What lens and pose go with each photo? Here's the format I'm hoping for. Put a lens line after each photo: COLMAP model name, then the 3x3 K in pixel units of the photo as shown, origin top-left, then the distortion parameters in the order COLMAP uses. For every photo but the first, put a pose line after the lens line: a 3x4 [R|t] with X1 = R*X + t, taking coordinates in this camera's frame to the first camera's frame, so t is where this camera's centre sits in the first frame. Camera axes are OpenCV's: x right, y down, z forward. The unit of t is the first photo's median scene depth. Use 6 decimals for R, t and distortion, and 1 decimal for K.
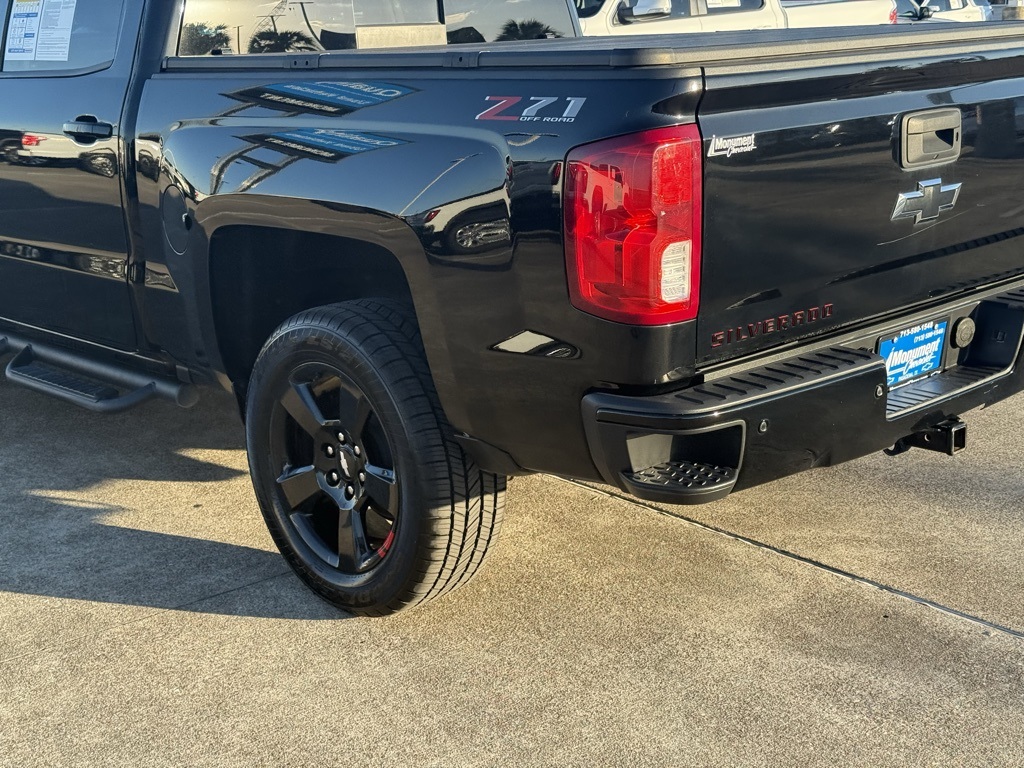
lens RADIAL K [[1419.1, 0, 515.6], [0, 1419.1, 386.9], [0, 0, 1]] dist [0.193453, -0.496569]
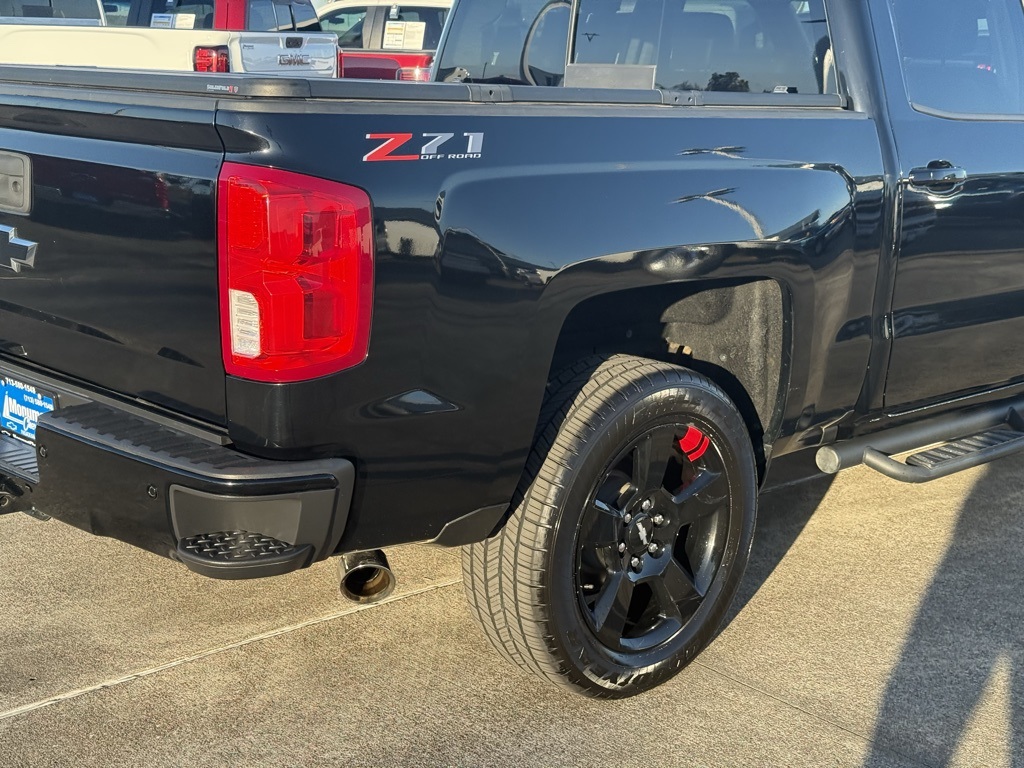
lens RADIAL K [[1426.7, 0, 507.9], [0, 1426.7, 398.6], [0, 0, 1]] dist [0.133121, -0.033062]
pose [[-0.002023, 0.258078, -0.966122, 1.165879], [-0.280914, 0.927074, 0.248235, -0.347585], [0.959731, 0.271899, 0.070622, 1.214678]]
